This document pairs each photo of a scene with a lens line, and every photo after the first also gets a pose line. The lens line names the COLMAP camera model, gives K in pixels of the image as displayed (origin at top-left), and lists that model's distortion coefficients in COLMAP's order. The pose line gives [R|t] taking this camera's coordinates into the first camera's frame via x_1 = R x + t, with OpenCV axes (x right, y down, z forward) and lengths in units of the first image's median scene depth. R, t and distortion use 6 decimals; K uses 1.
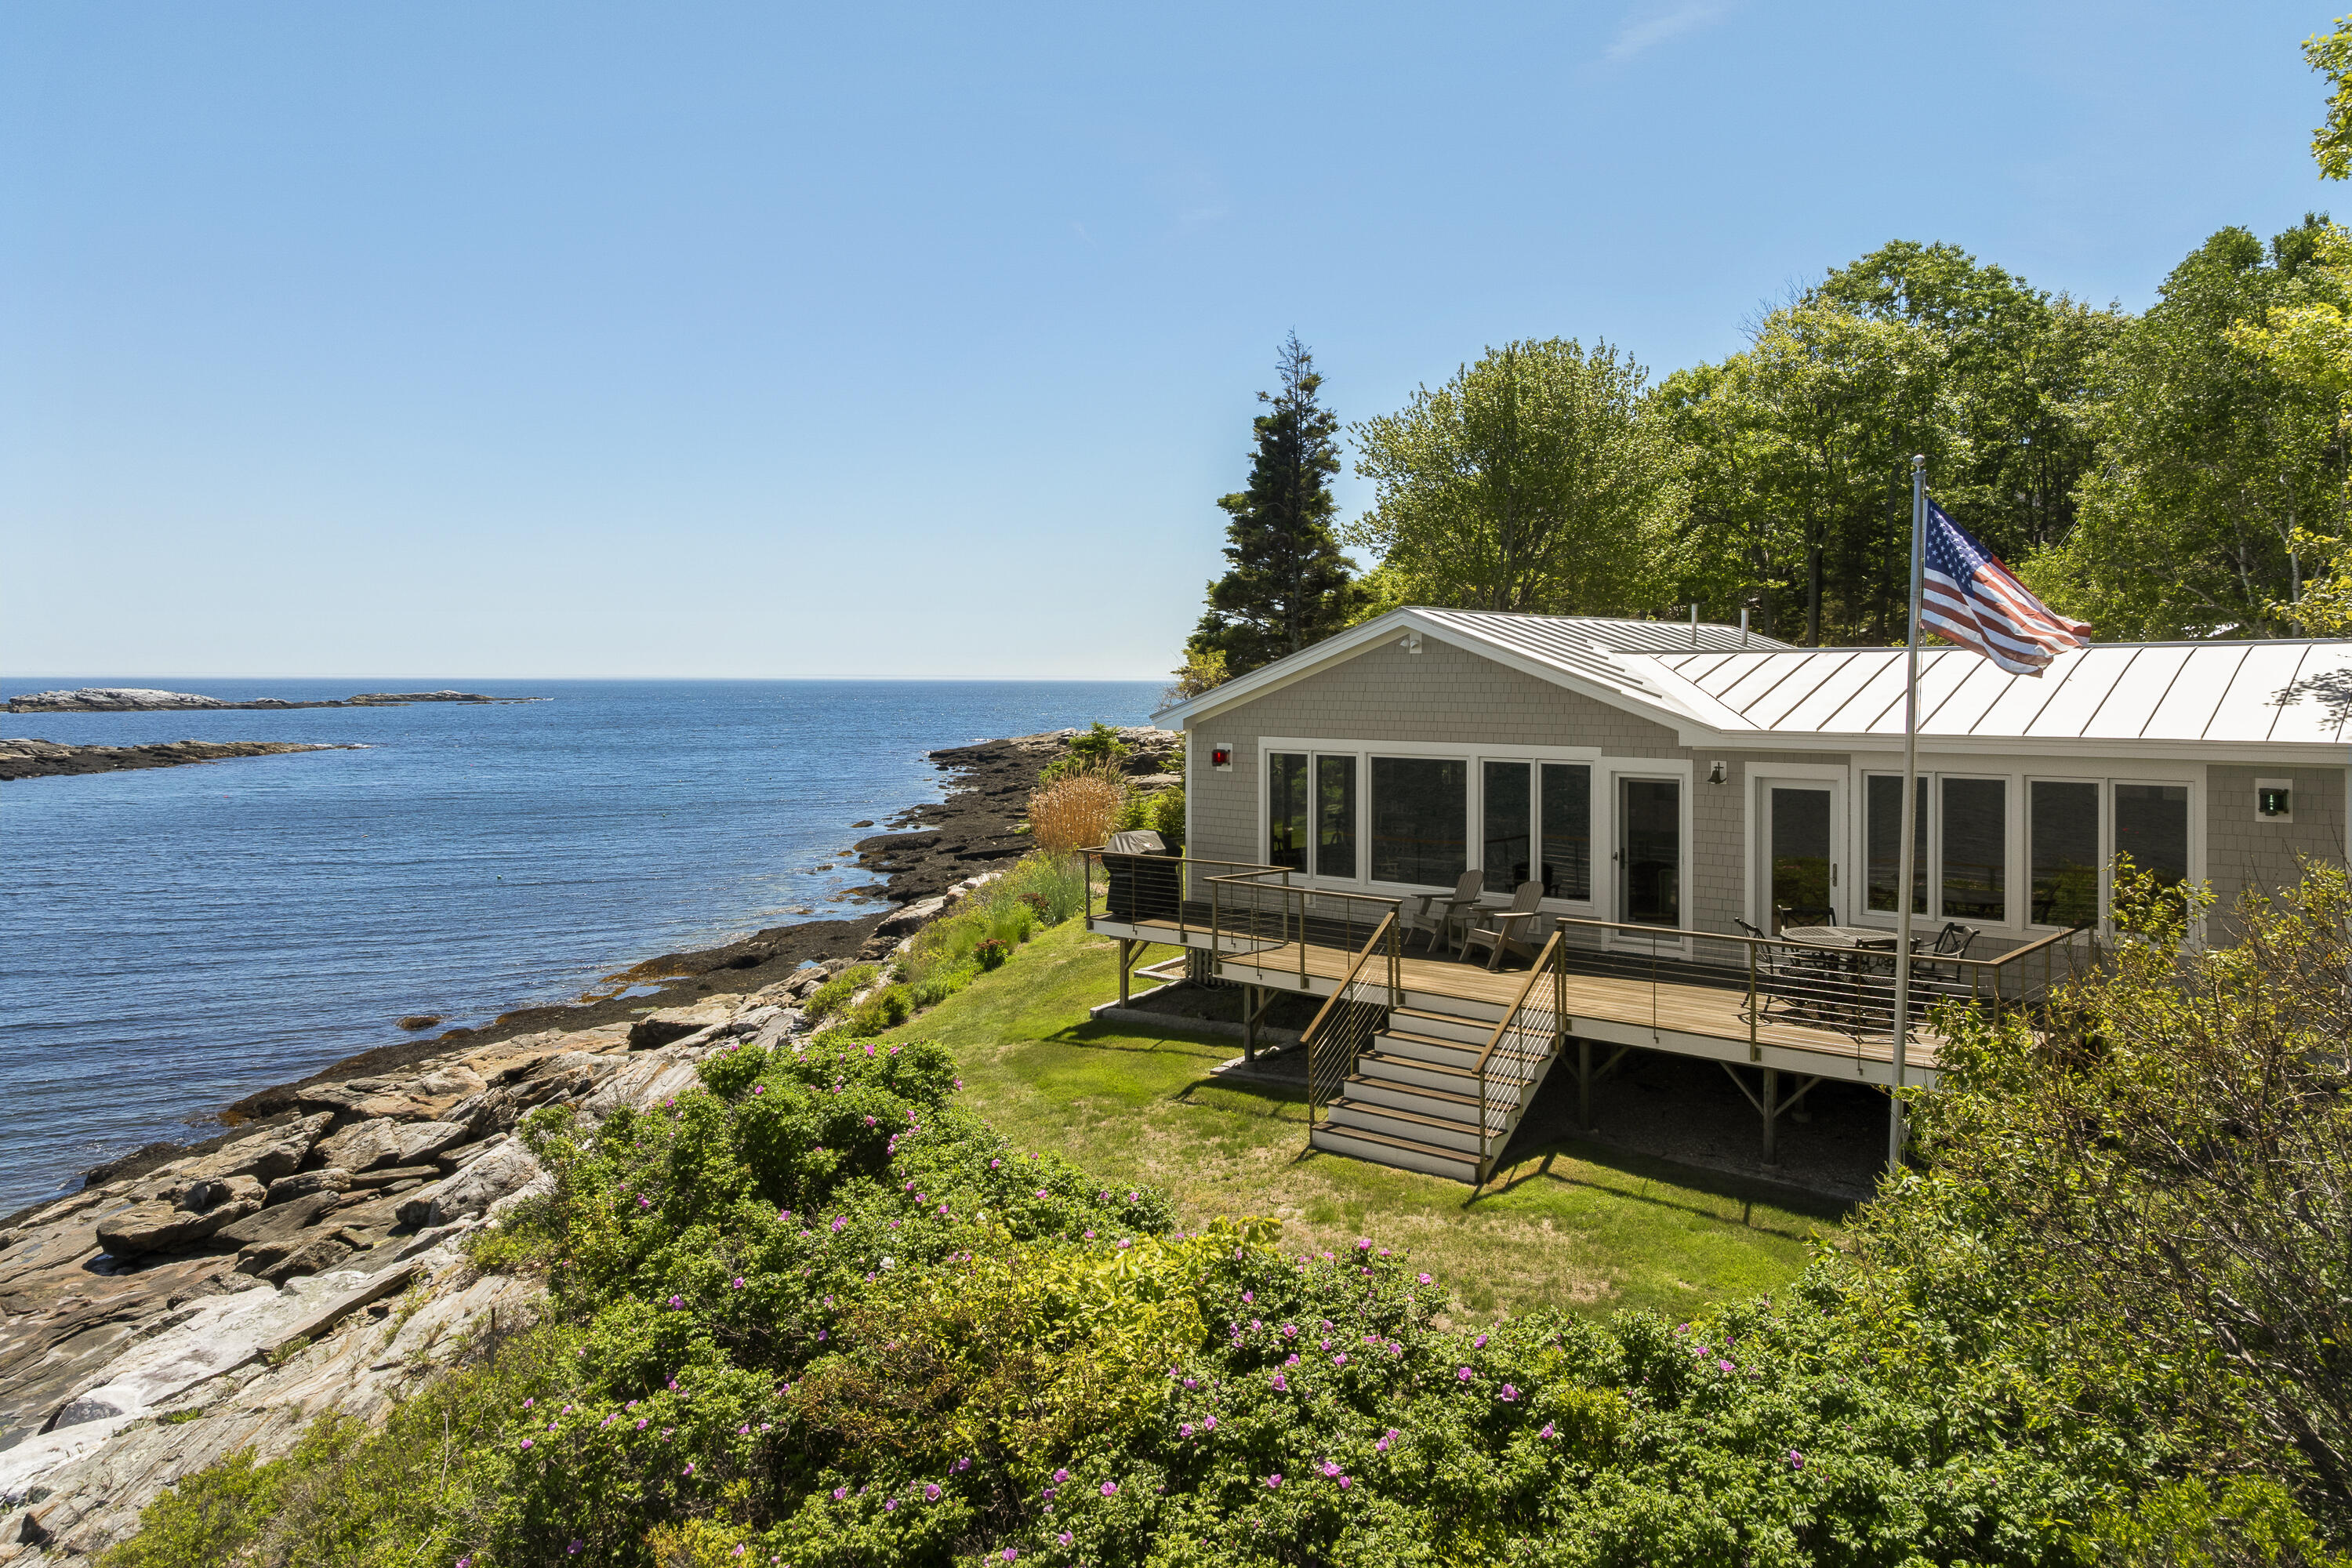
lens RADIAL K [[1624.4, 0, 1176.0], [0, 1624.4, 784.0], [0, 0, 1]] dist [-0.042916, 0.039175]
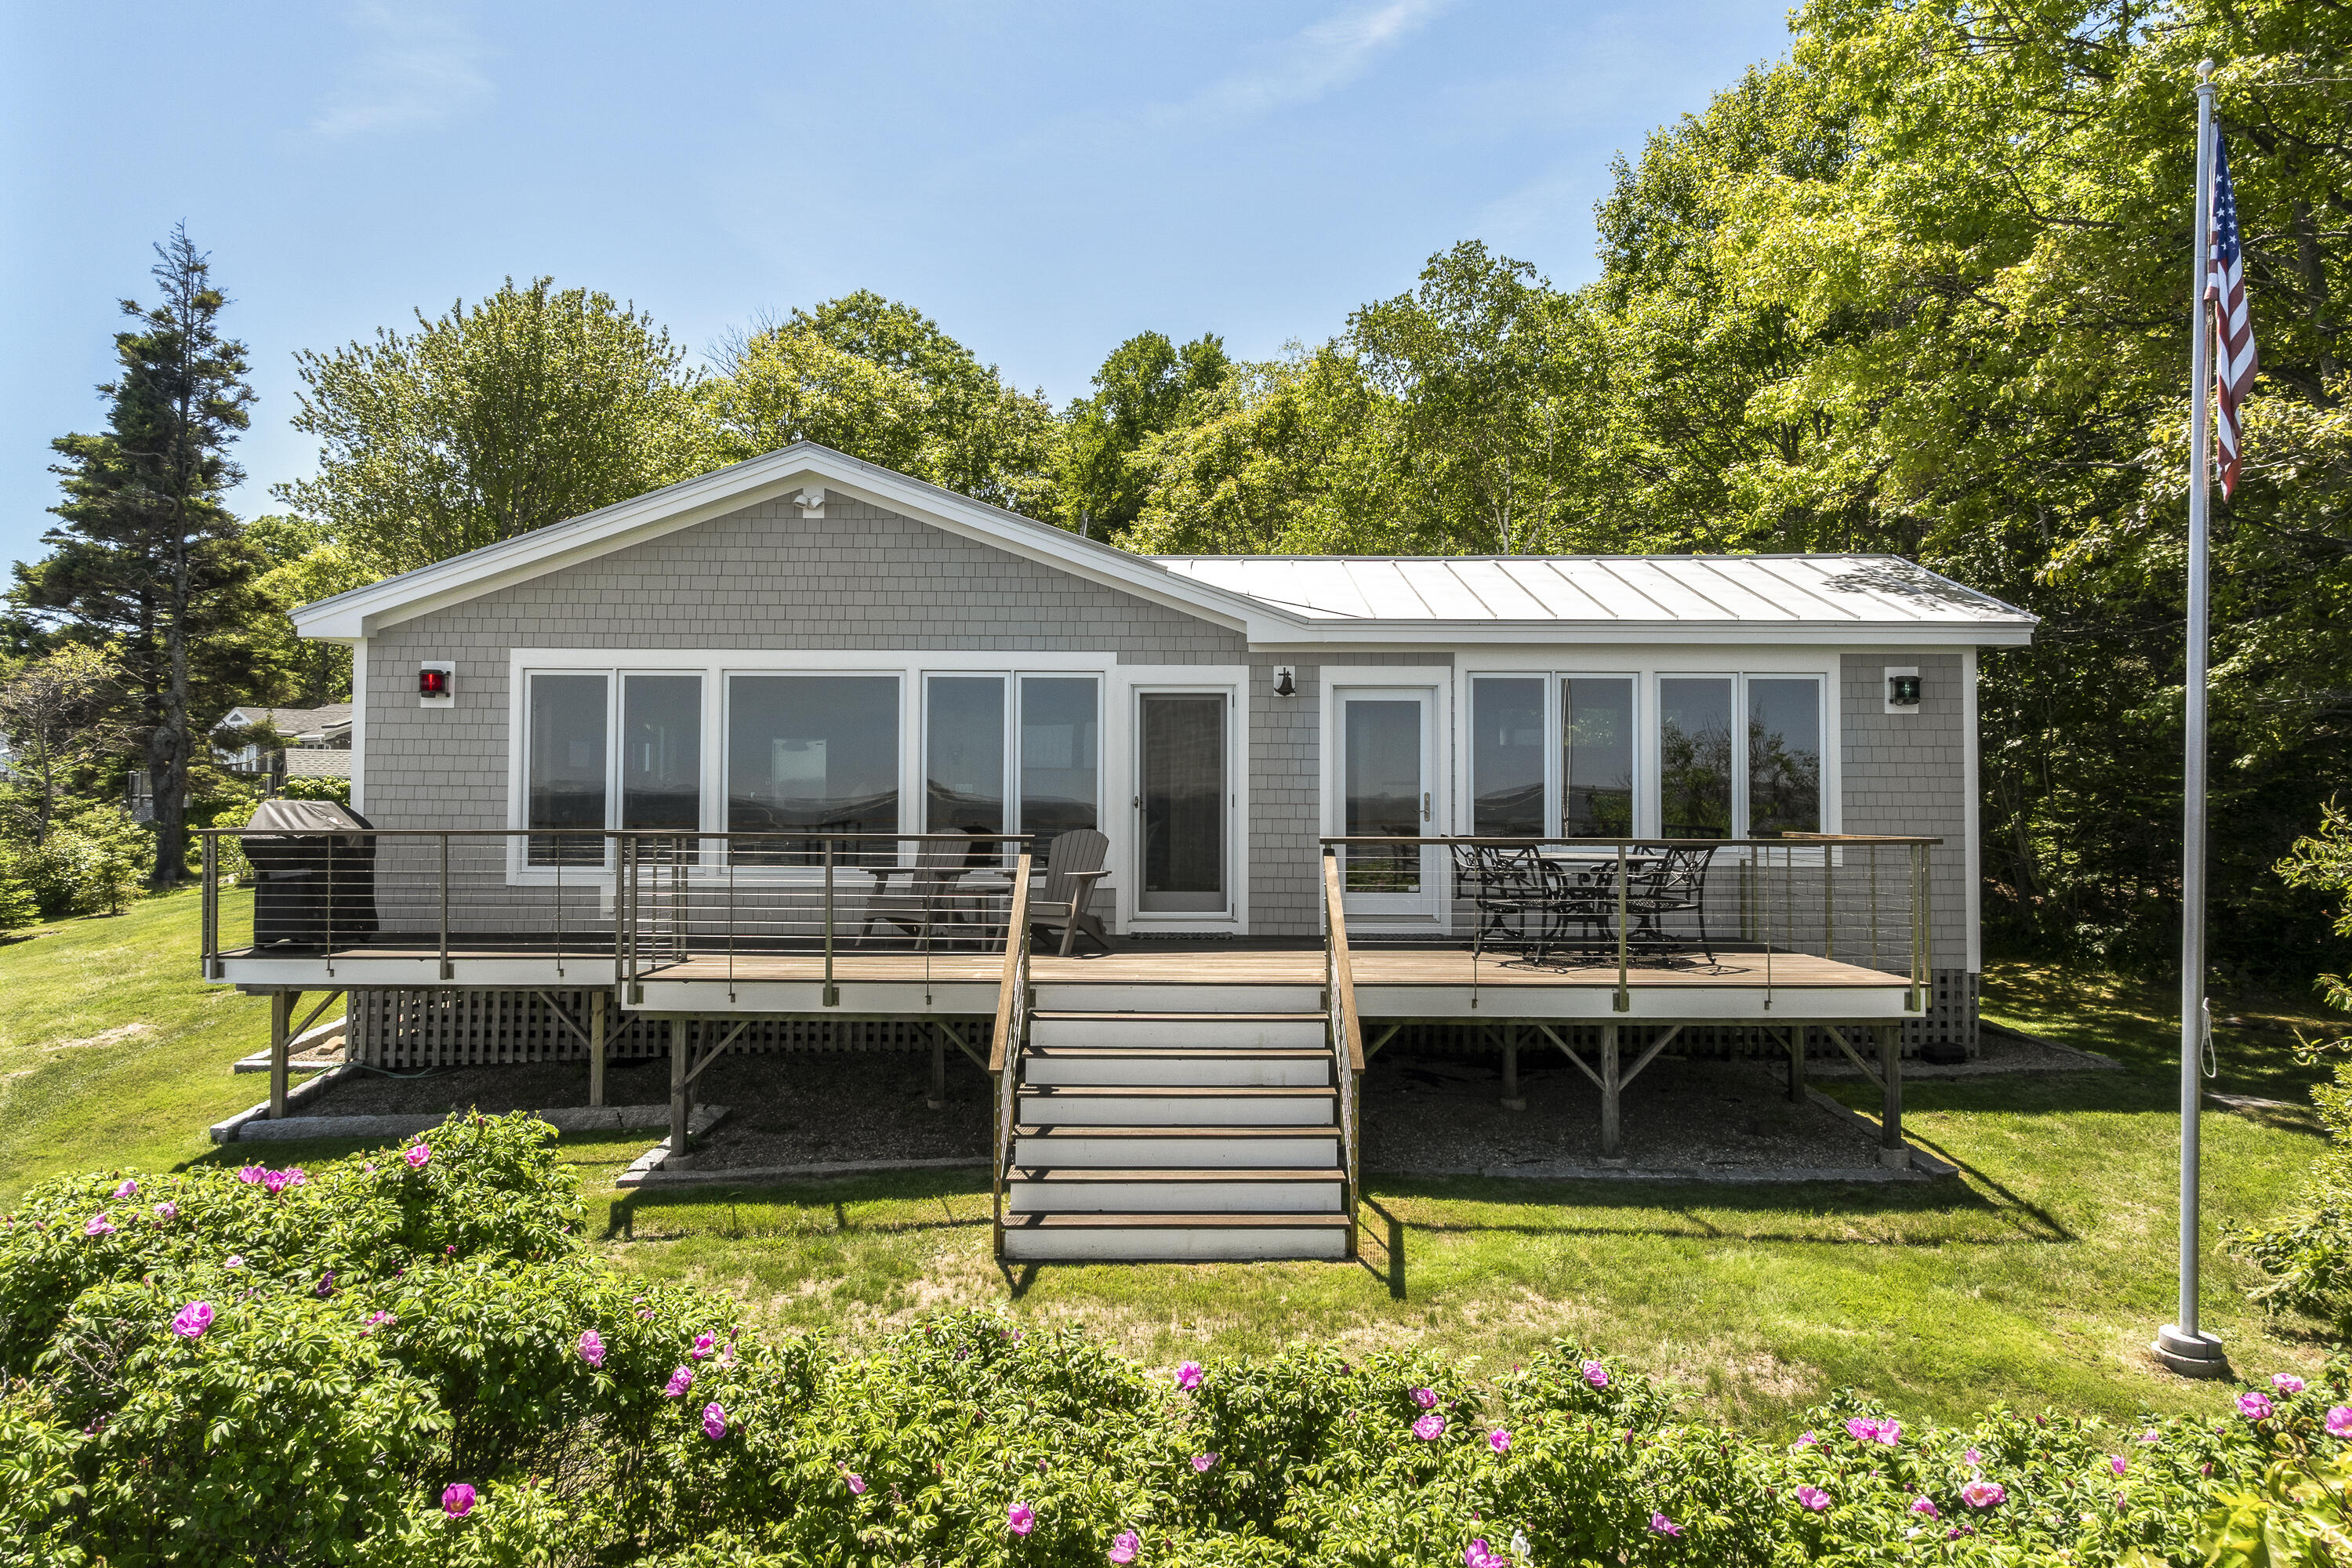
lens RADIAL K [[1624.4, 0, 1176.0], [0, 1624.4, 784.0], [0, 0, 1]] dist [-0.042916, 0.039175]
pose [[0.739710, 0.011001, 0.672835, -0.174150], [0.037882, 0.997600, -0.057958, 0.067386], [-0.671858, 0.068360, 0.737518, 0.383727]]
